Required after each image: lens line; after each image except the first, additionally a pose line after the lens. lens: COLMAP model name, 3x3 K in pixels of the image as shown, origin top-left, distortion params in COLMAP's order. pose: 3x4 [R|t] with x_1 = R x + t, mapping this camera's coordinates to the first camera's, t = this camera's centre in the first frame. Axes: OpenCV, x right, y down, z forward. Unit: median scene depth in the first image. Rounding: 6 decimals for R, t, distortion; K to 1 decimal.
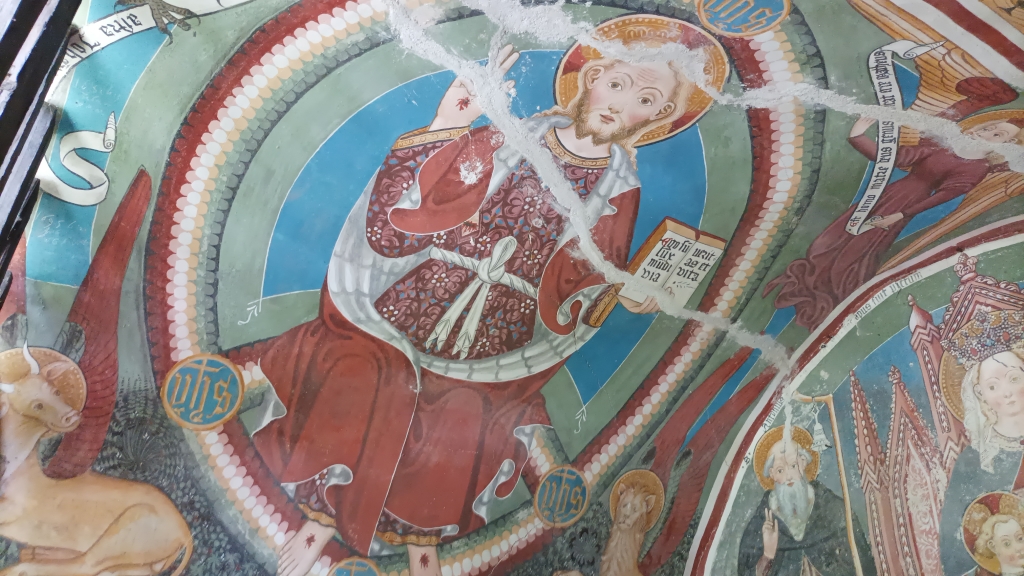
lens RADIAL K [[769.6, 0, 515.5], [0, 769.6, 288.4], [0, 0, 1]] dist [0.027579, -0.018243]
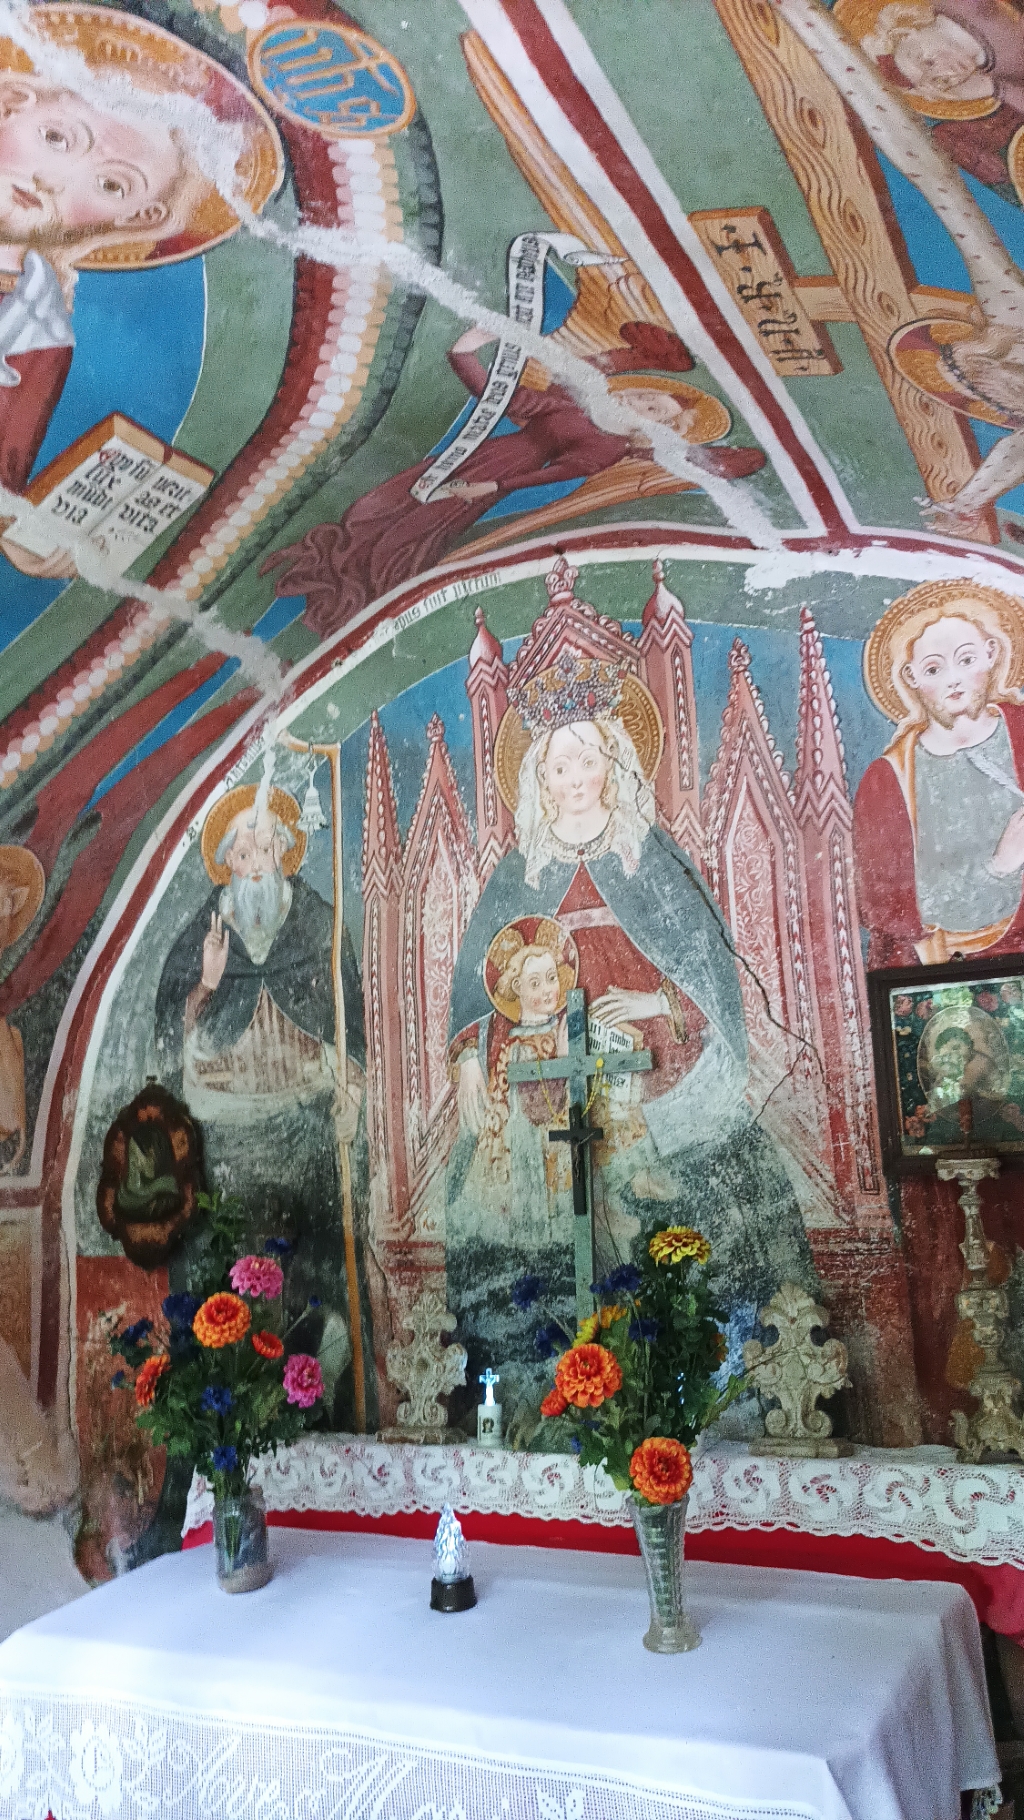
lens RADIAL K [[1367.8, 0, 521.8], [0, 1367.8, 908.5], [0, 0, 1]] dist [0.027579, -0.018243]
pose [[0.845306, 0.015706, 0.534052, -0.062949], [-0.195835, 0.939109, 0.282354, -0.089537], [-0.497098, -0.343262, 0.796909, -0.001278]]
